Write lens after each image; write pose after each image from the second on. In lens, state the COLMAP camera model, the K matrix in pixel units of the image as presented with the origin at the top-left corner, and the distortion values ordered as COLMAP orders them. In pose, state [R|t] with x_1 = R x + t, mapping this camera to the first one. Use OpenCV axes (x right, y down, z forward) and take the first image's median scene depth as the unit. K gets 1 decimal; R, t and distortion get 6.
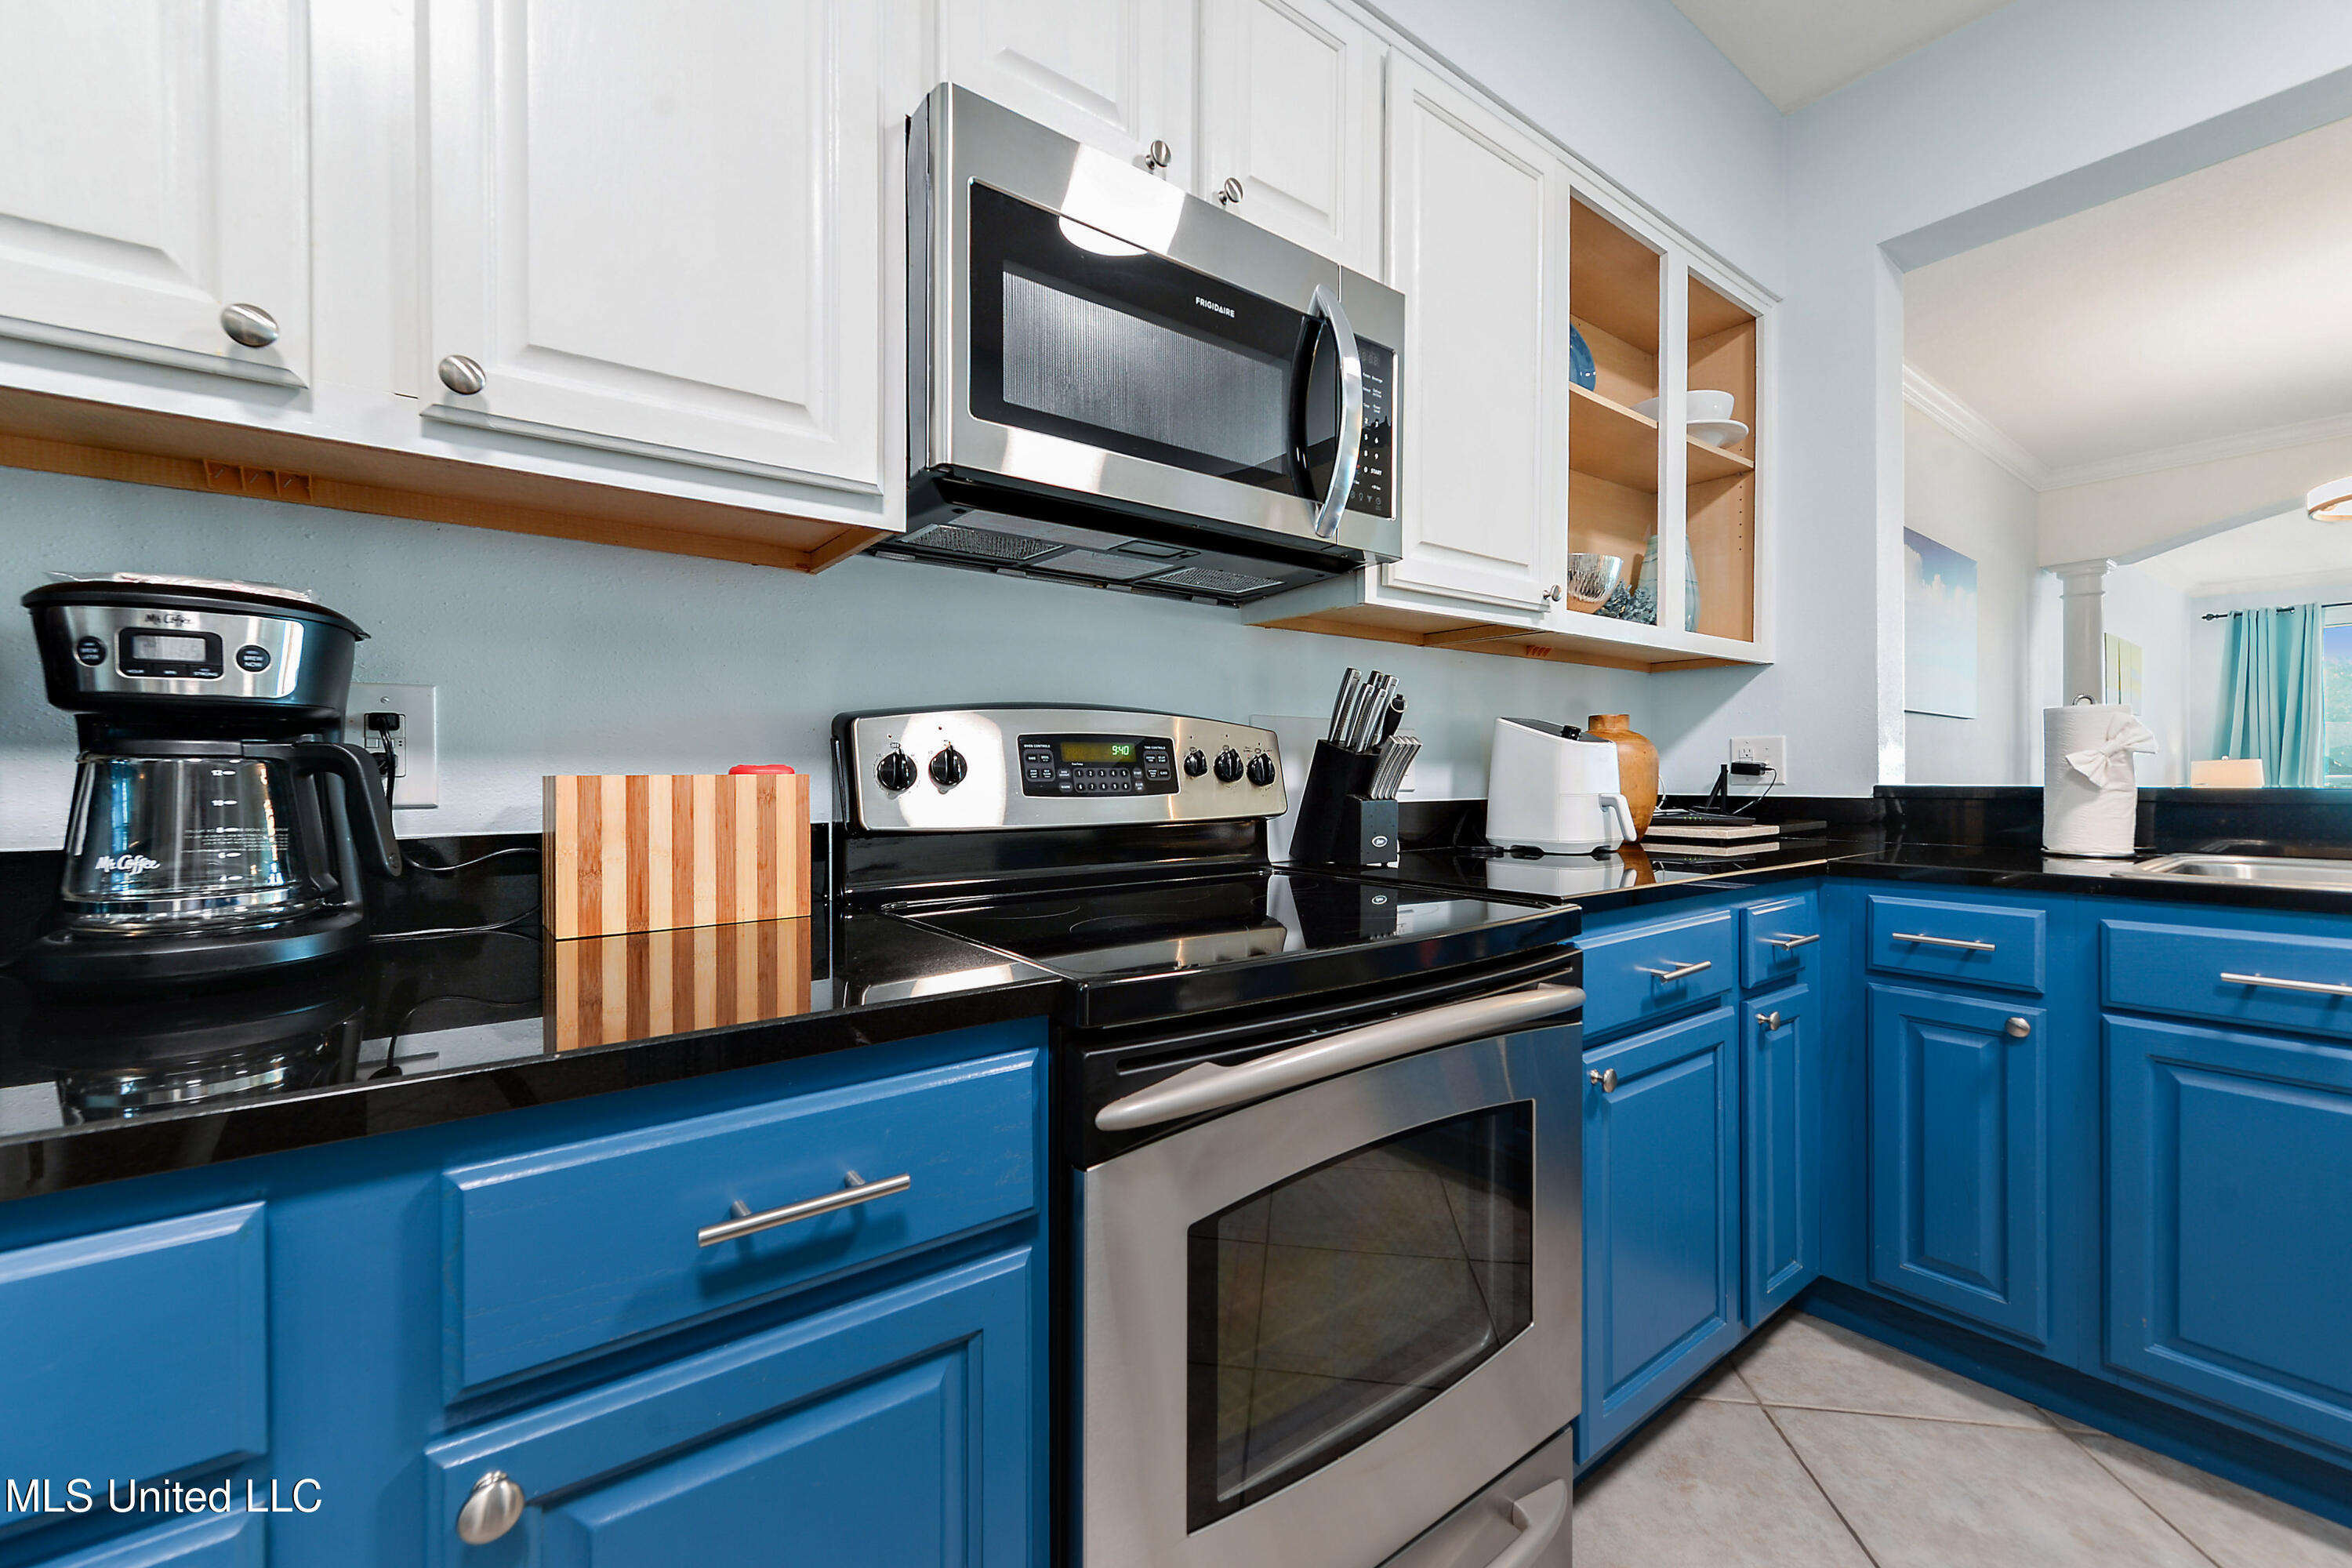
lens RADIAL K [[955.8, 0, 1120.6], [0, 955.8, 784.8], [0, 0, 1]] dist [-0.000566, 0.000383]
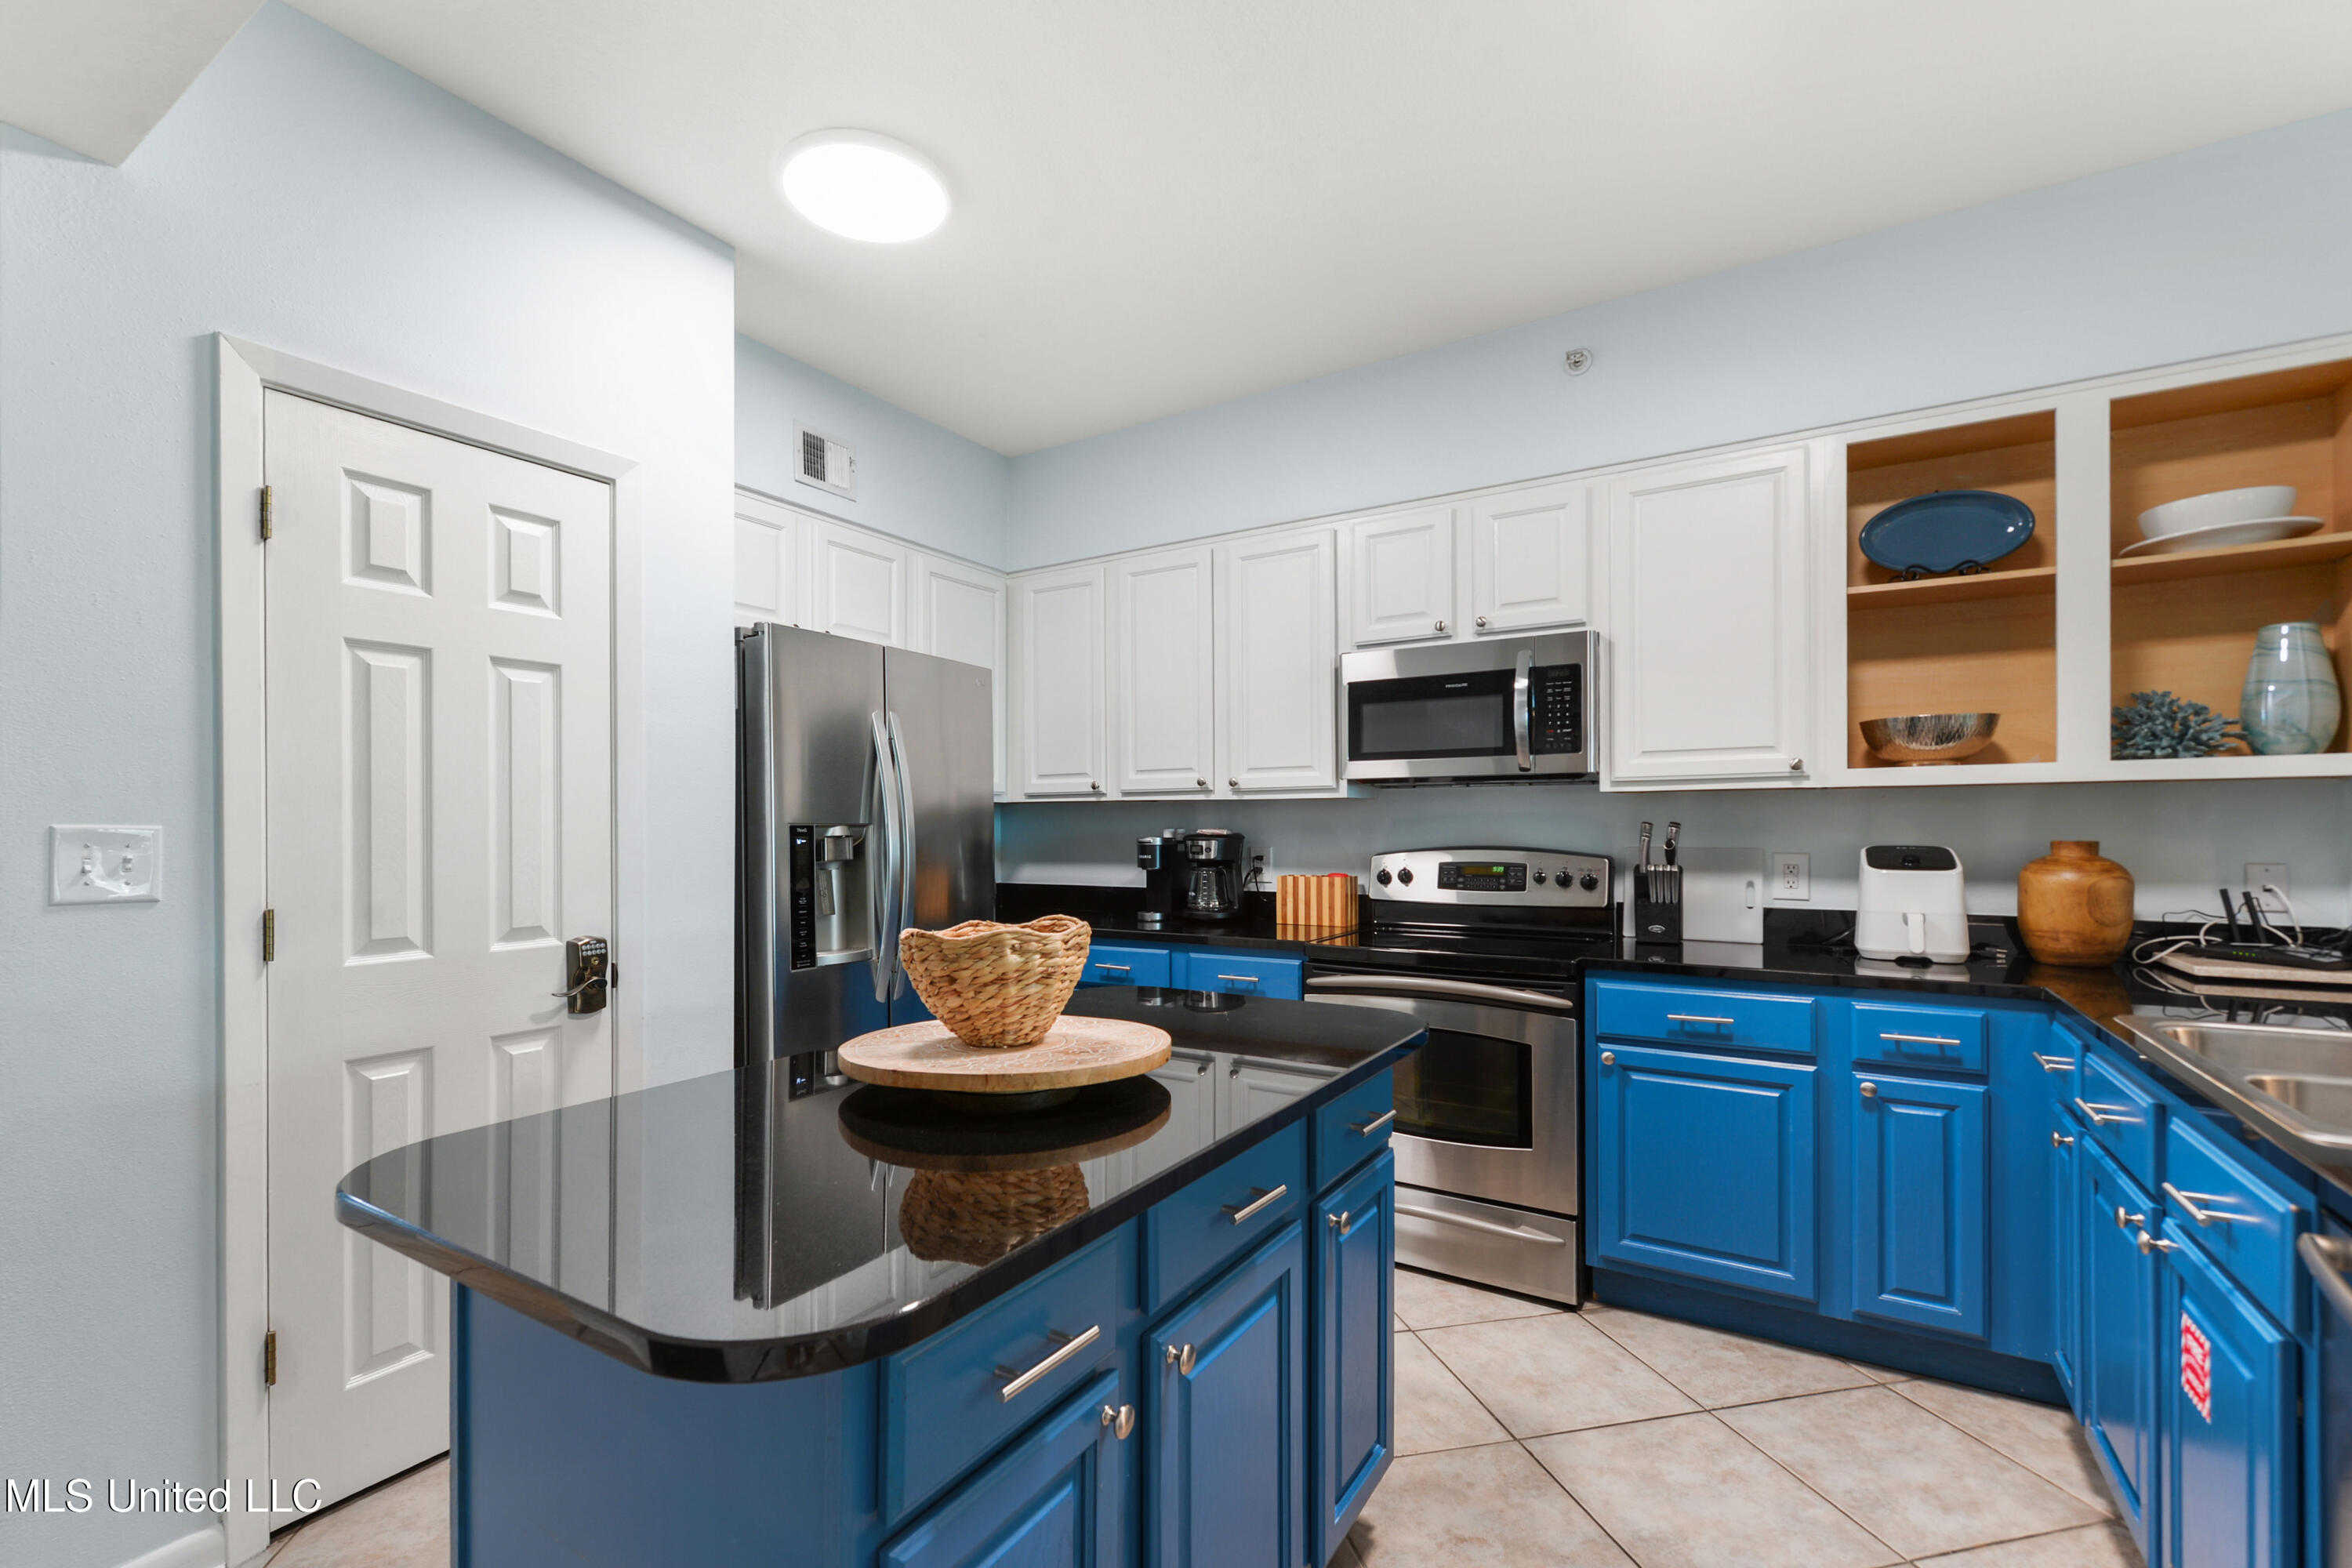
lens RADIAL K [[1006.9, 0, 1193.0], [0, 1006.9, 830.0], [0, 0, 1]] dist [0.001921, -0.000273]
pose [[0.389368, 0.001798, -0.921081, 2.067284], [-0.011020, 0.999936, -0.002706, -0.127281], [0.921017, 0.011204, 0.389362, -0.553169]]
